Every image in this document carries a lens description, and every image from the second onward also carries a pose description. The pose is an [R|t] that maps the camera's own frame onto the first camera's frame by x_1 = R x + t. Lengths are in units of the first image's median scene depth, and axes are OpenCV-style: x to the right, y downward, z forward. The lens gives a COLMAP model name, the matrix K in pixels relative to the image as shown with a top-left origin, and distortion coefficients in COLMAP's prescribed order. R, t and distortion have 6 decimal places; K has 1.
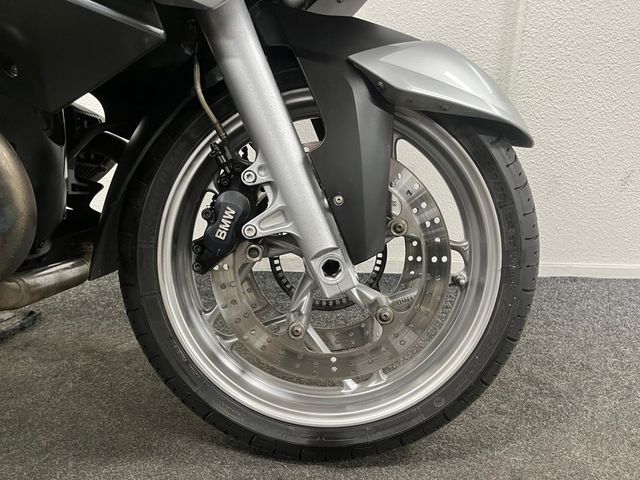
lens RADIAL K [[488.8, 0, 319.8], [0, 488.8, 243.3], [0, 0, 1]] dist [0.042924, -0.009192]
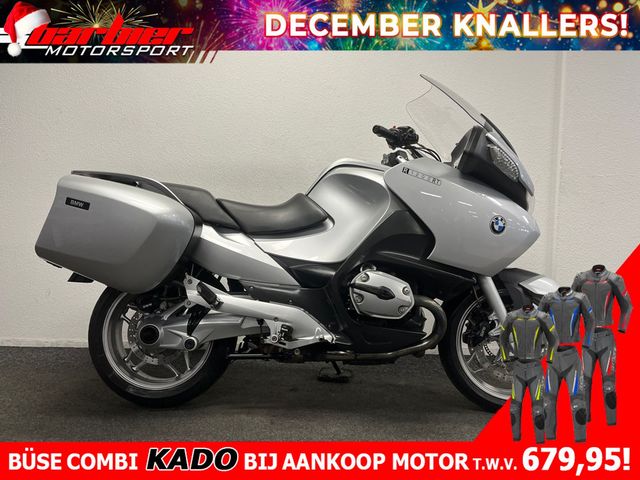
lens RADIAL K [[488.8, 0, 319.9], [0, 488.8, 234.1], [0, 0, 1]] dist [0.042924, -0.009192]
pose [[0.999416, -0.004878, -0.033829, -1.111370], [-0.002419, 0.977191, -0.212348, 0.022917], [0.034093, 0.212305, 0.976608, -2.294948]]
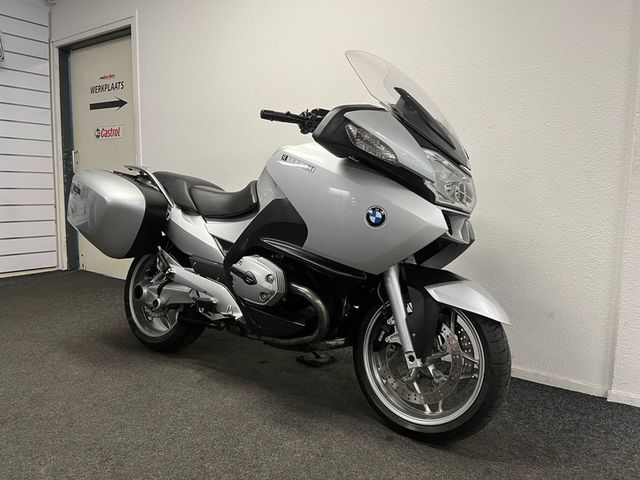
lens RADIAL K [[488.8, 0, 321.9], [0, 488.8, 245.2], [0, 0, 1]] dist [0.042924, -0.009192]
pose [[0.804005, 0.066490, -0.590893, 1.159891], [-0.161605, 0.980758, -0.109529, -0.184047], [0.572241, 0.183553, 0.799280, -1.574871]]
